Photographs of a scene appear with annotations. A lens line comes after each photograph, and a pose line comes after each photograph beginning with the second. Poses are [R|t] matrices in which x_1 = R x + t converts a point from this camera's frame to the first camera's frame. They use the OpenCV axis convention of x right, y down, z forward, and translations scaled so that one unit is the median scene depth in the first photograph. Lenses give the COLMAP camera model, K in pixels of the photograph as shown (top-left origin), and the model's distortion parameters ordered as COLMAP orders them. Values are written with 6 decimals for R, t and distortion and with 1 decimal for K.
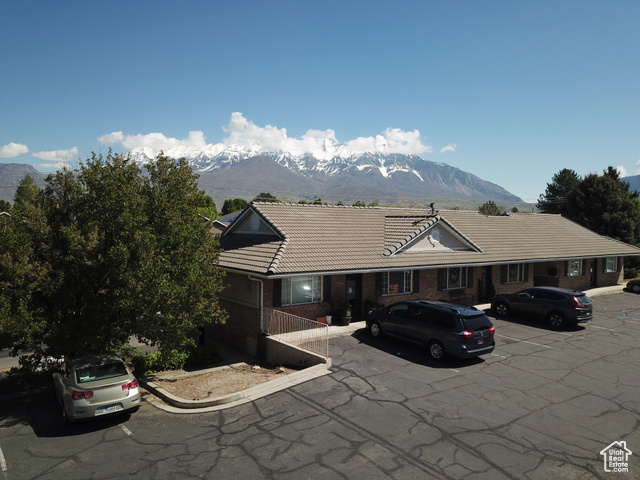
lens RADIAL K [[471.5, 0, 319.4], [0, 471.5, 239.5], [0, 0, 1]] dist [0.011599, -0.019685]
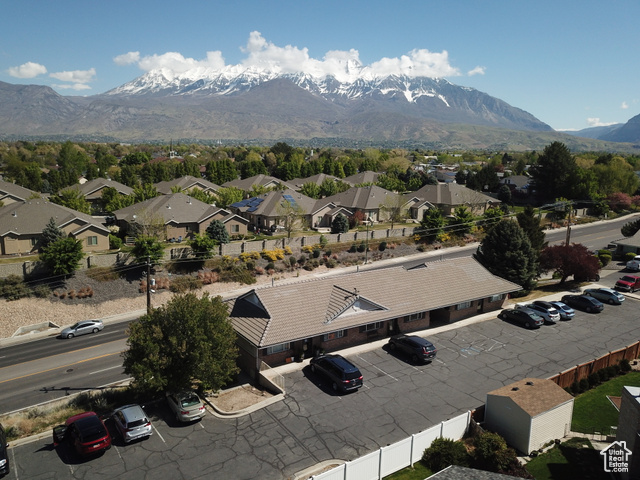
lens RADIAL K [[471.5, 0, 316.2], [0, 471.5, 242.2], [0, 0, 1]] dist [0.011599, -0.019685]
pose [[0.998651, 0.014025, -0.050001, 0.201359], [-0.005829, 0.987030, 0.160427, -0.597267], [0.051603, -0.159920, 0.985780, -0.813147]]
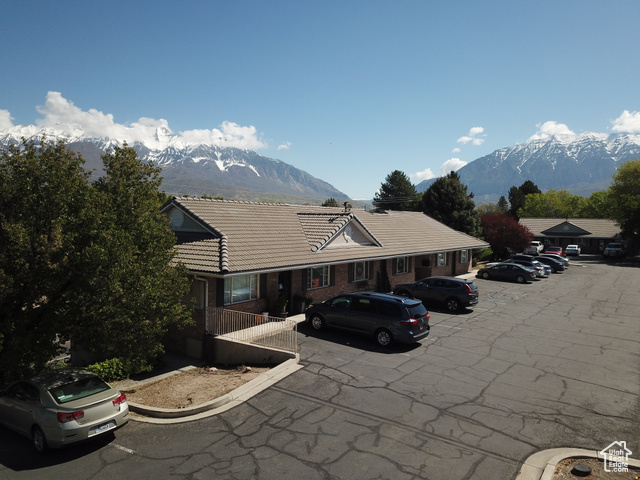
lens RADIAL K [[471.5, 0, 308.0], [0, 471.5, 240.8], [0, 0, 1]] dist [0.011599, -0.019685]
pose [[0.949276, -0.008492, 0.314330, -0.202343], [0.003885, 0.999876, 0.015278, -0.005821], [-0.314421, -0.013281, 0.949191, 0.015790]]
